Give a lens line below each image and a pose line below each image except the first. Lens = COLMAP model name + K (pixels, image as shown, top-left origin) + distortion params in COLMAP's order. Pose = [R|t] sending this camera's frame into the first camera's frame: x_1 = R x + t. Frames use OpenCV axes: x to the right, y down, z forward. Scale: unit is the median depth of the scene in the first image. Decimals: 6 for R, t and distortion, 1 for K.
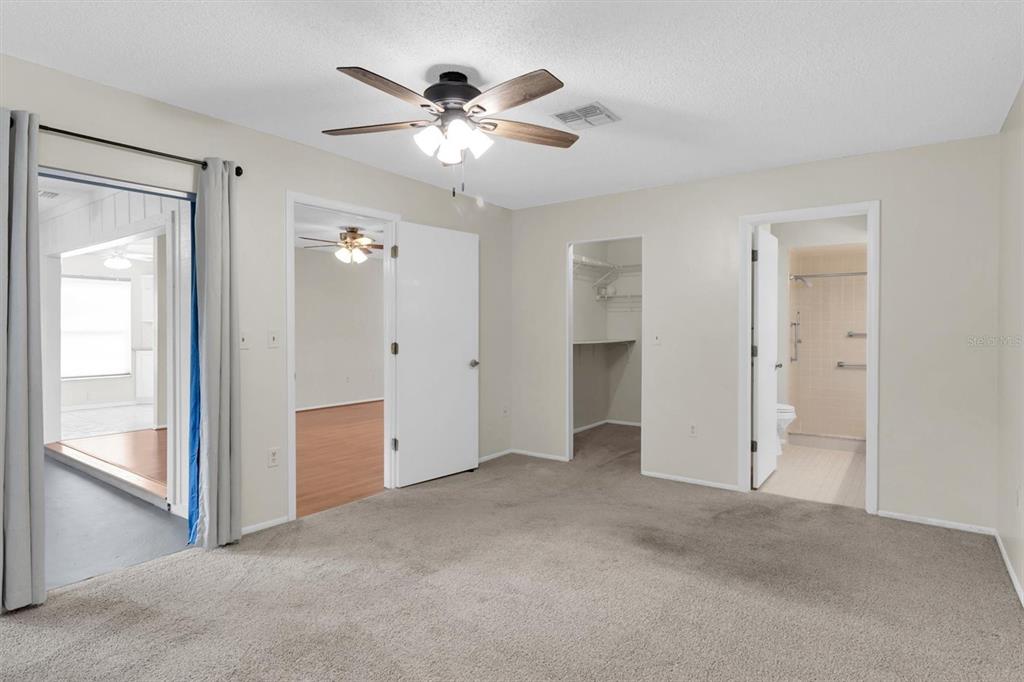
lens RADIAL K [[544.7, 0, 511.8], [0, 544.7, 339.0], [0, 0, 1]] dist [-0.001228, -0.000063]
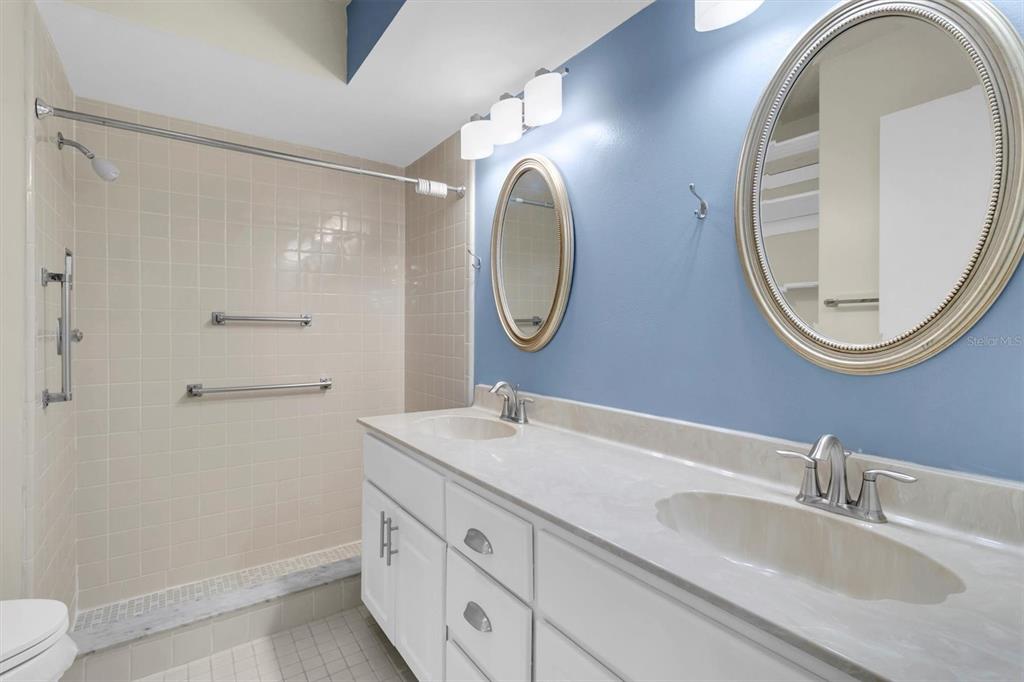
lens RADIAL K [[474.0, 0, 512.8], [0, 474.0, 334.5], [0, 0, 1]] dist [-0.003378, -0.000735]
pose [[0.304669, -0.007211, 0.952431, 0.341137], [0.009373, 0.999946, 0.004572, 0.004935], [-0.952412, 0.007534, 0.304720, 0.668820]]
